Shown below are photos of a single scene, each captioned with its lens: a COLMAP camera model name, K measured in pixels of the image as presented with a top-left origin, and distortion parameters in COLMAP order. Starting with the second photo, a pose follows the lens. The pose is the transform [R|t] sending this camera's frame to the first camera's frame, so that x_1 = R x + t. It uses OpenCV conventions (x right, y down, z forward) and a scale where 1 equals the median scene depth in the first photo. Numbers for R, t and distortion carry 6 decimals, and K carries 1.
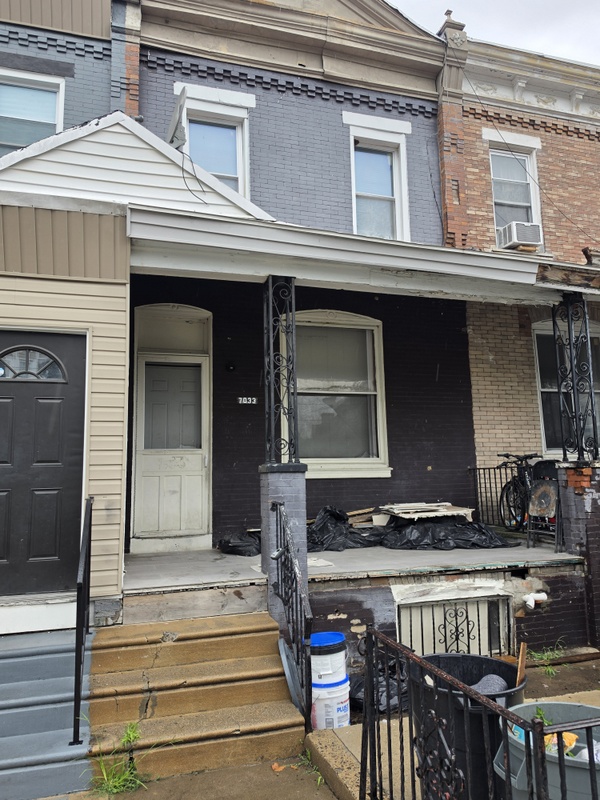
lens RADIAL K [[585.6, 0, 299.0], [0, 585.6, 398.9], [0, 0, 1]] dist [0.073216, -0.103140]
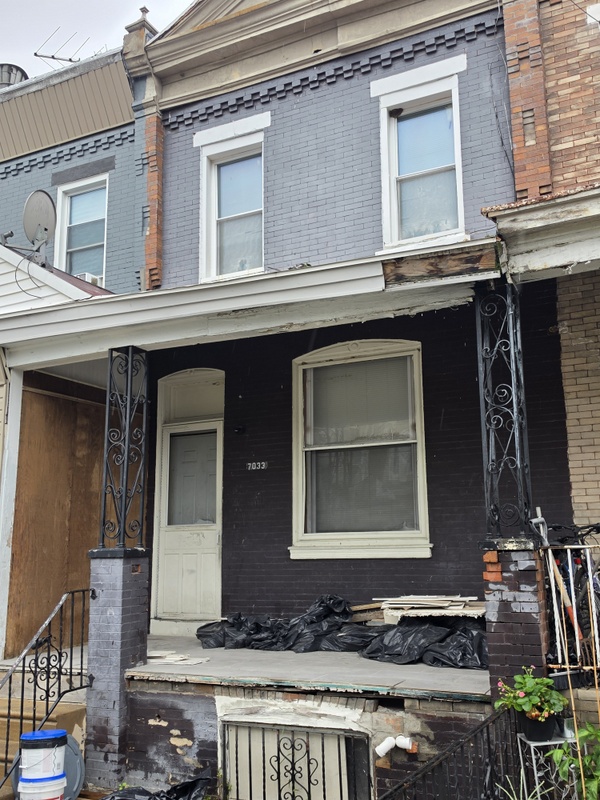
lens RADIAL K [[789.9, 0, 293.4], [0, 789.9, 392.6], [0, 0, 1]] dist [0.046867, 0.000000]
pose [[0.729695, -0.126317, -0.672004, 0.771599], [0.094857, 0.991986, -0.083464, -0.002347], [0.677161, -0.002841, 0.735829, 0.185418]]
